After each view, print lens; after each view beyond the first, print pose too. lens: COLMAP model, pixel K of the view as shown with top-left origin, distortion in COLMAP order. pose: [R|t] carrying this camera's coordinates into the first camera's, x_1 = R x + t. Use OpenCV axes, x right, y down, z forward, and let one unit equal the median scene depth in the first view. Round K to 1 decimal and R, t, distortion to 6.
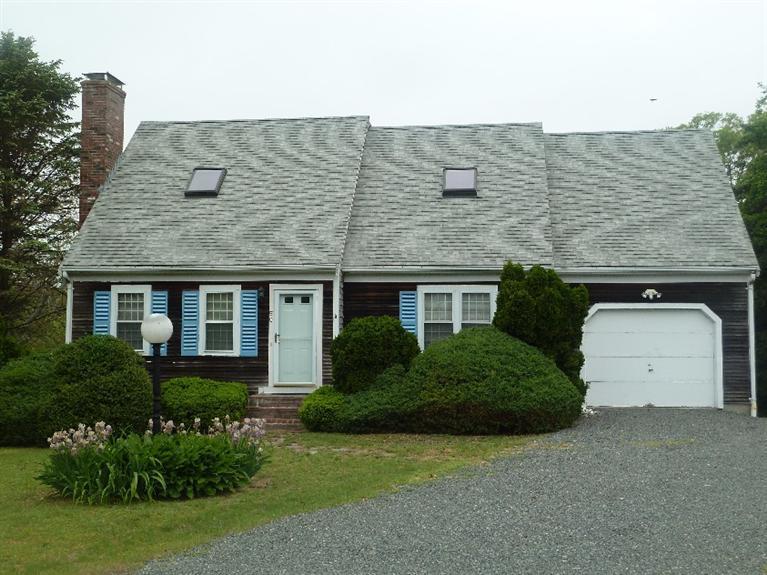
lens RADIAL K [[885.7, 0, 386.5], [0, 885.7, 290.6], [0, 0, 1]] dist [-0.023667, 0.000000]
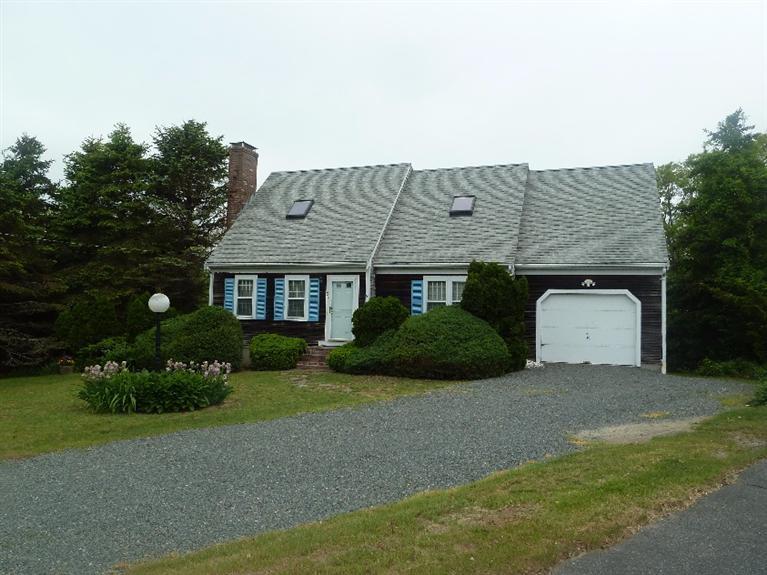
lens RADIAL K [[571.6, 0, 382.9], [0, 571.6, 283.8], [0, 0, 1]] dist [-0.034078, 0.004439]
pose [[0.976739, 0.007238, -0.214307, 0.175266], [-0.005275, 0.999939, 0.009730, -0.001860], [0.214365, -0.008374, 0.976718, 0.051127]]
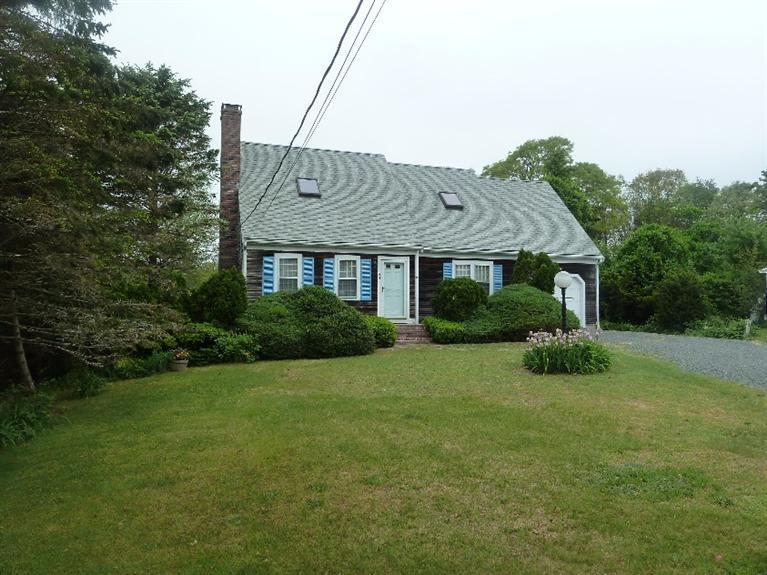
lens RADIAL K [[571.6, 0, 383.8], [0, 571.6, 287.2], [0, 0, 1]] dist [-0.034078, 0.004439]
pose [[0.903698, 0.013429, 0.427959, -0.571078], [-0.037498, 0.998150, 0.047862, -0.001029], [-0.426525, -0.059300, 0.902530, 0.039765]]
